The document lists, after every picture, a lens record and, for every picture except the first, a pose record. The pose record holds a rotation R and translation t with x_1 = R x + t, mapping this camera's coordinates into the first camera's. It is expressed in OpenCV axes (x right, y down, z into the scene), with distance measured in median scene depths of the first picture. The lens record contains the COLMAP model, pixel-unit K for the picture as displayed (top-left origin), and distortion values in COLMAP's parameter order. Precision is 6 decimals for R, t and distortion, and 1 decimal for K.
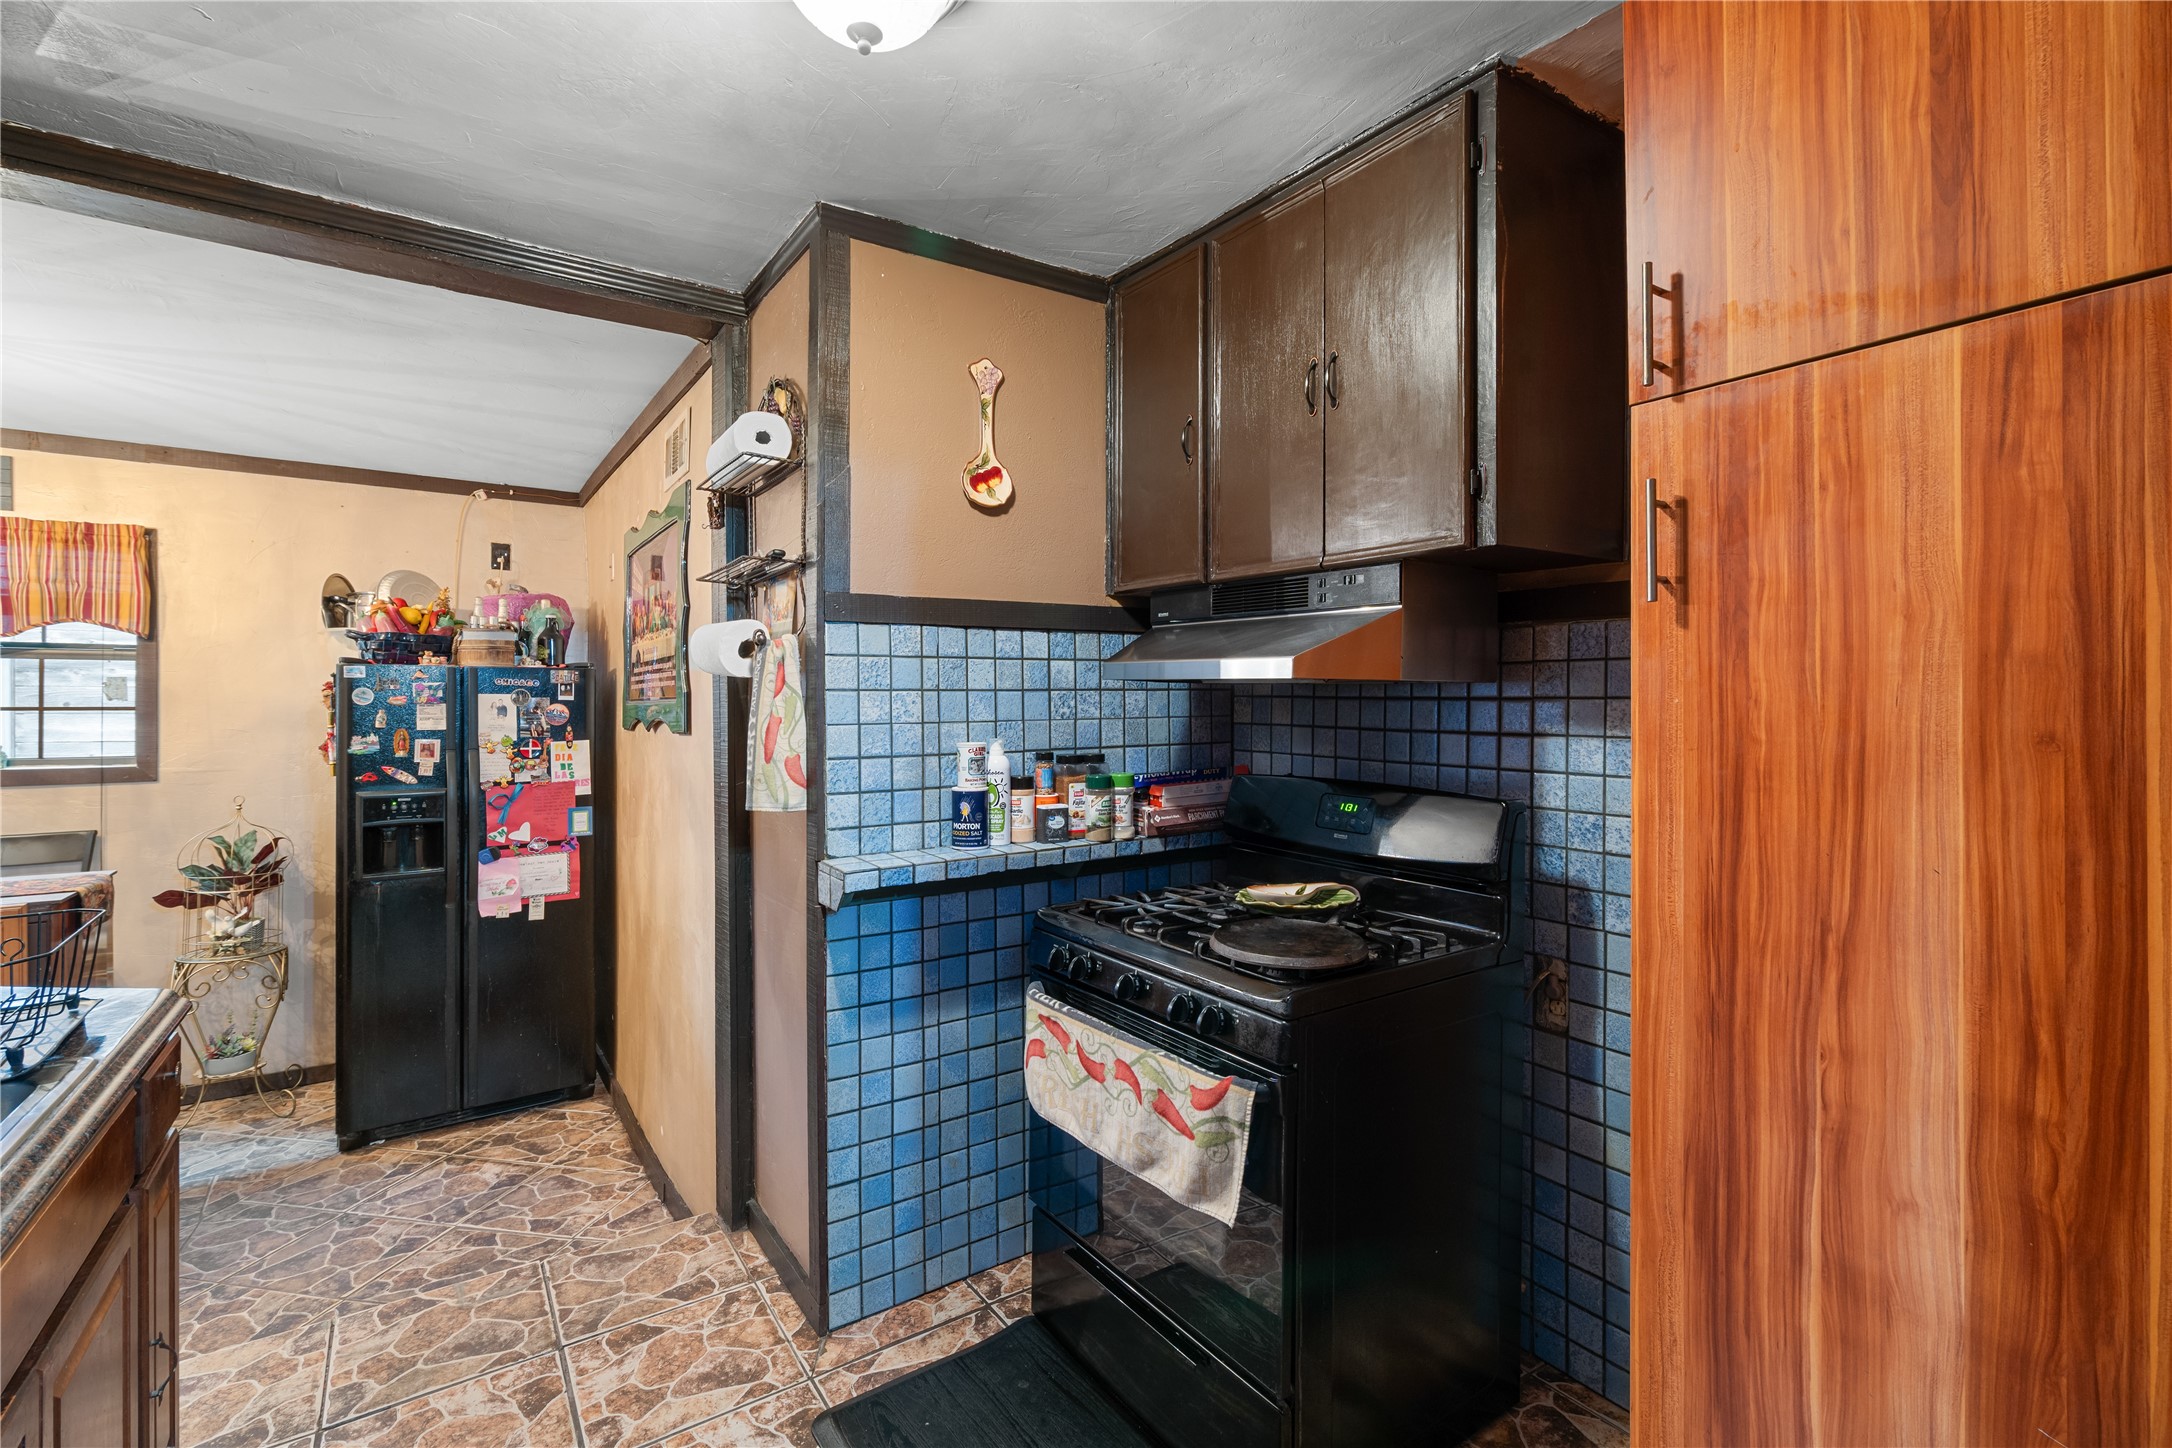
lens RADIAL K [[987.8, 0, 1094.0], [0, 987.8, 699.9], [0, 0, 1]] dist [-0.002147, 0.001077]
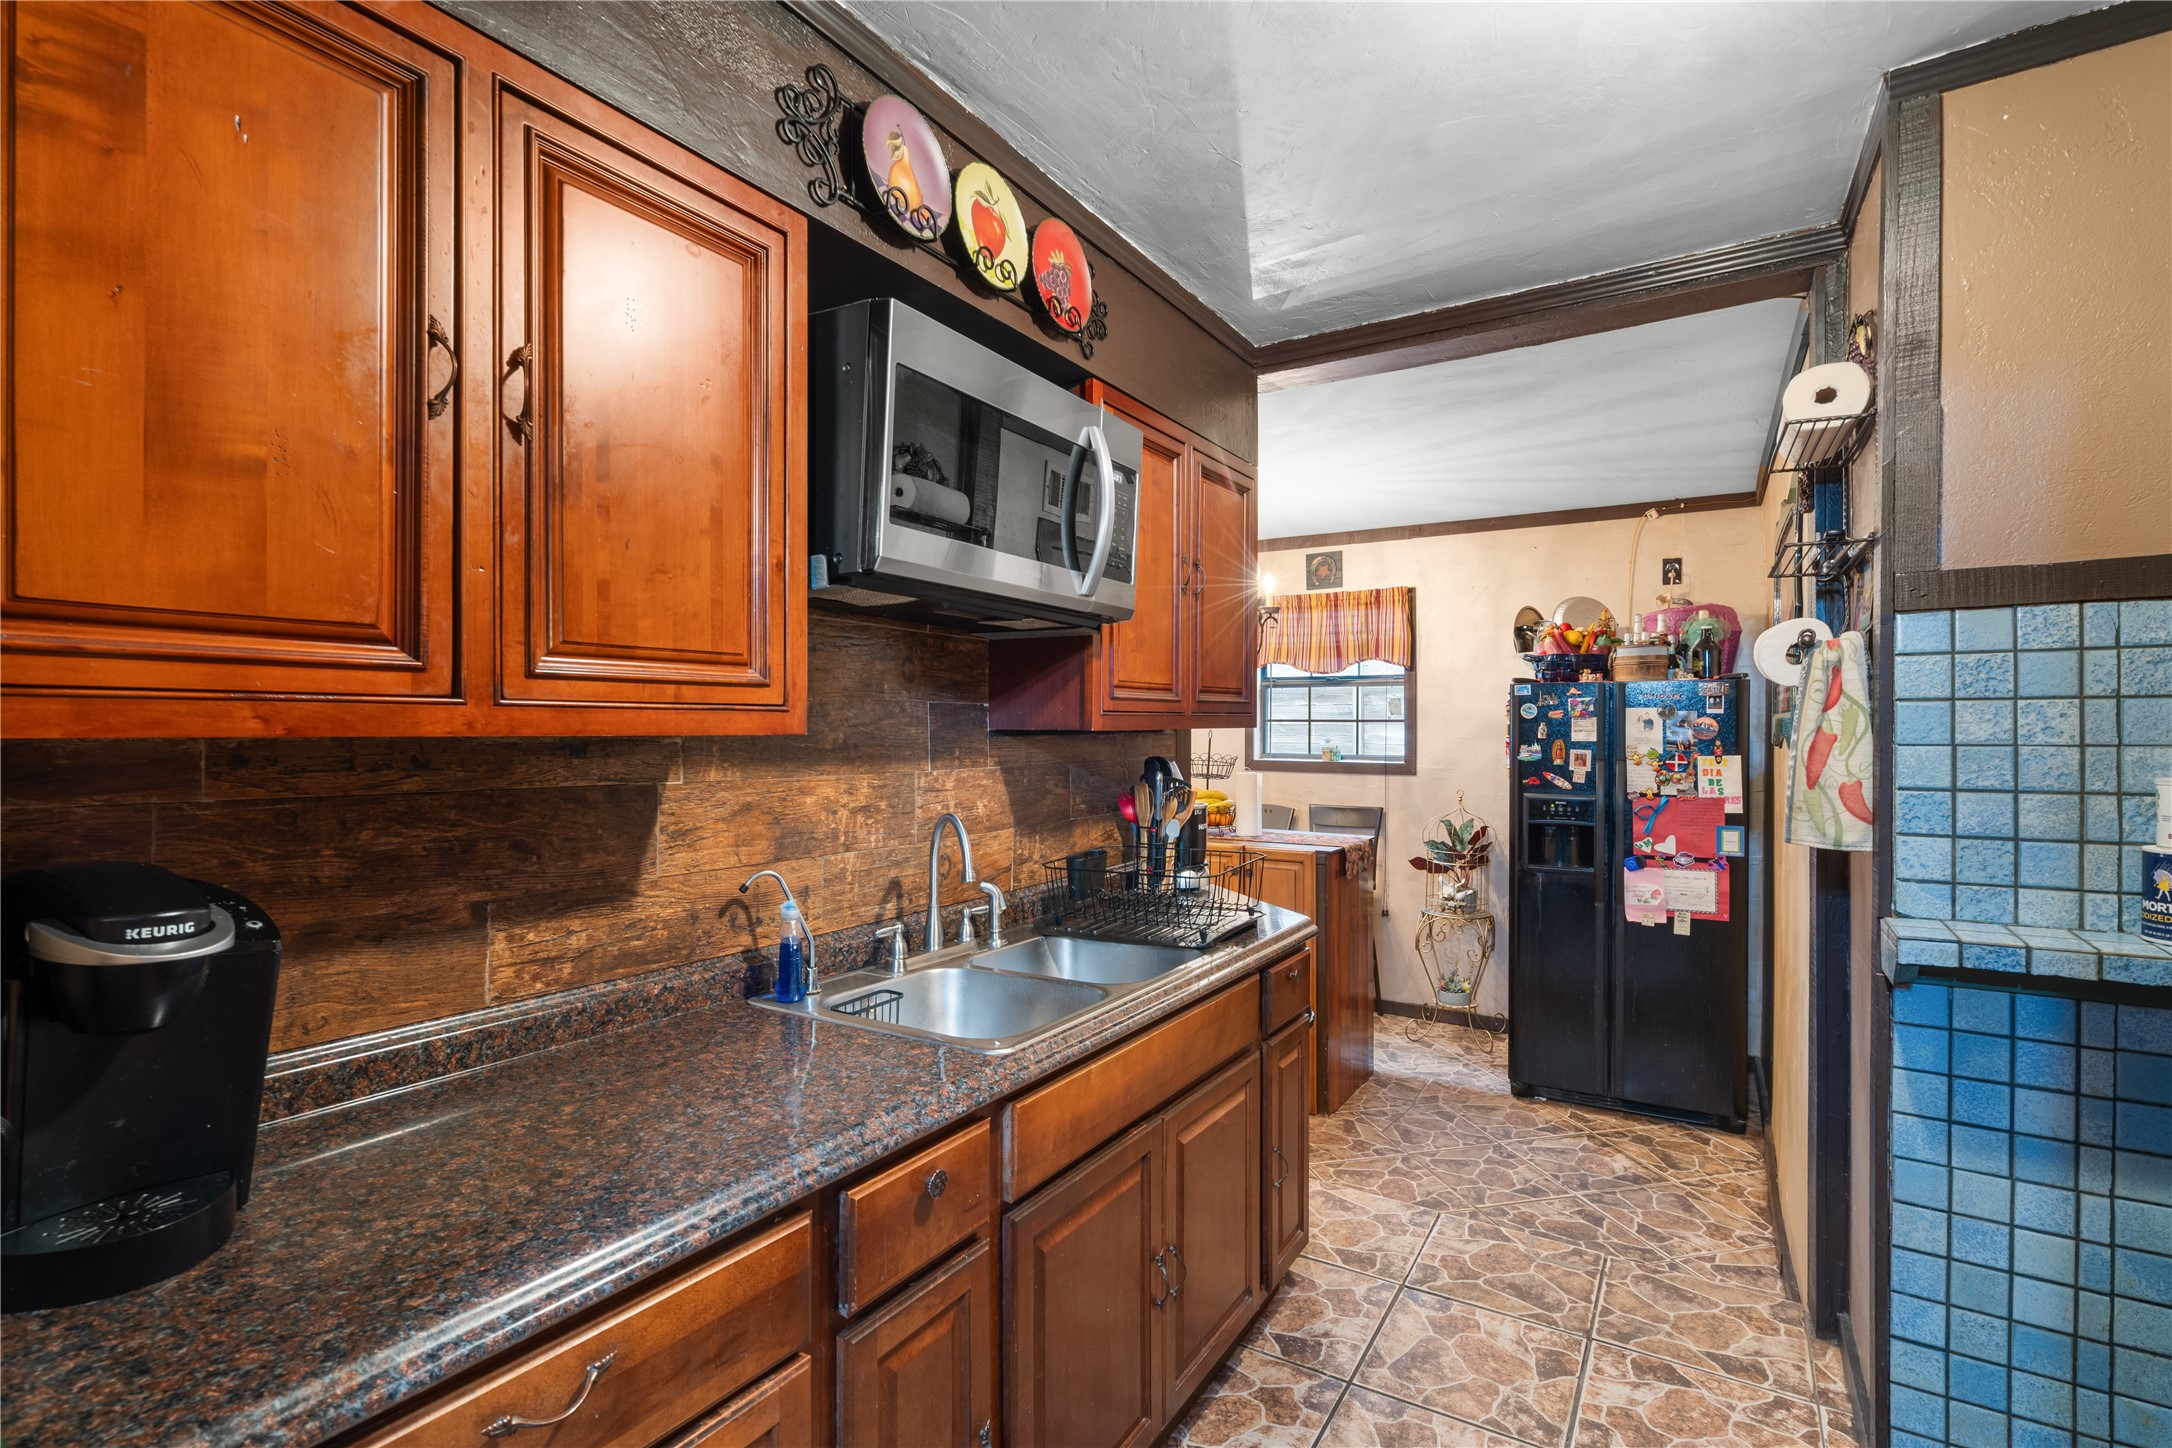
lens RADIAL K [[980.8, 0, 1084.0], [0, 980.8, 727.8], [0, 0, 1]] dist [0.000485, -0.000254]
pose [[0.392043, 0.008901, -0.919904, 0.114493], [0.005281, 0.999915, 0.011925, -0.000381], [0.919932, -0.009533, 0.391963, 0.066263]]
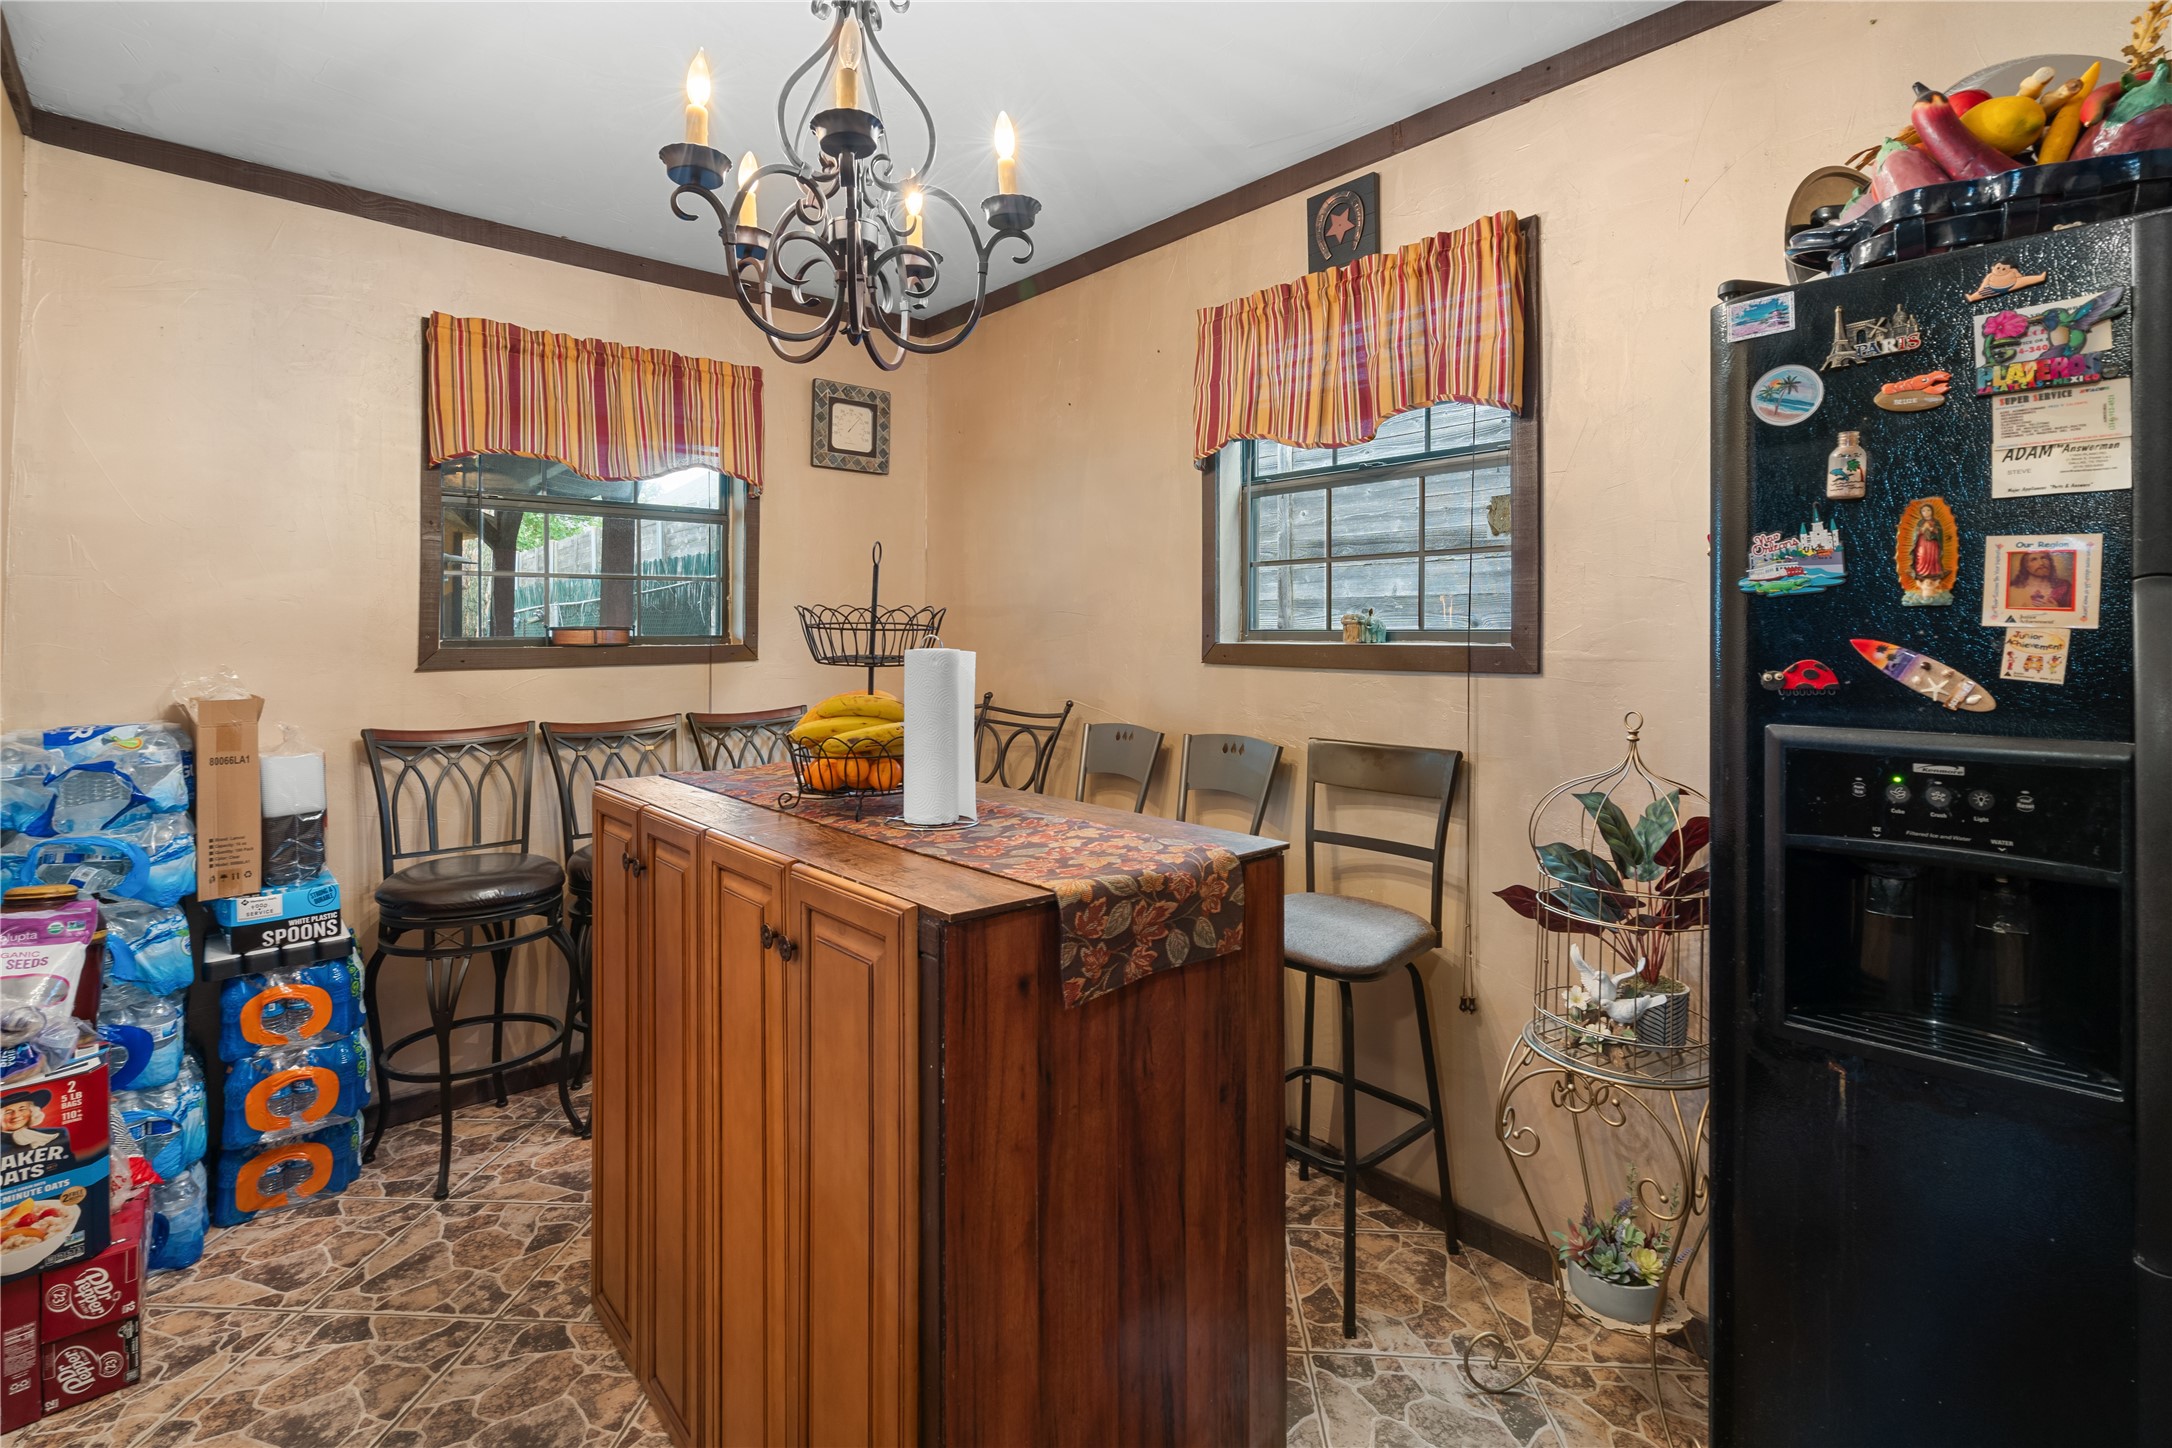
lens RADIAL K [[1011.7, 0, 1087.7], [0, 1011.7, 630.5], [0, 0, 1]] dist [-0.000228, 0.000078]
pose [[0.122284, -0.003663, -0.992488, -0.467878], [0.004401, 0.999985, -0.003148, 0.065098], [0.992485, -0.003983, 0.122298, 0.754410]]
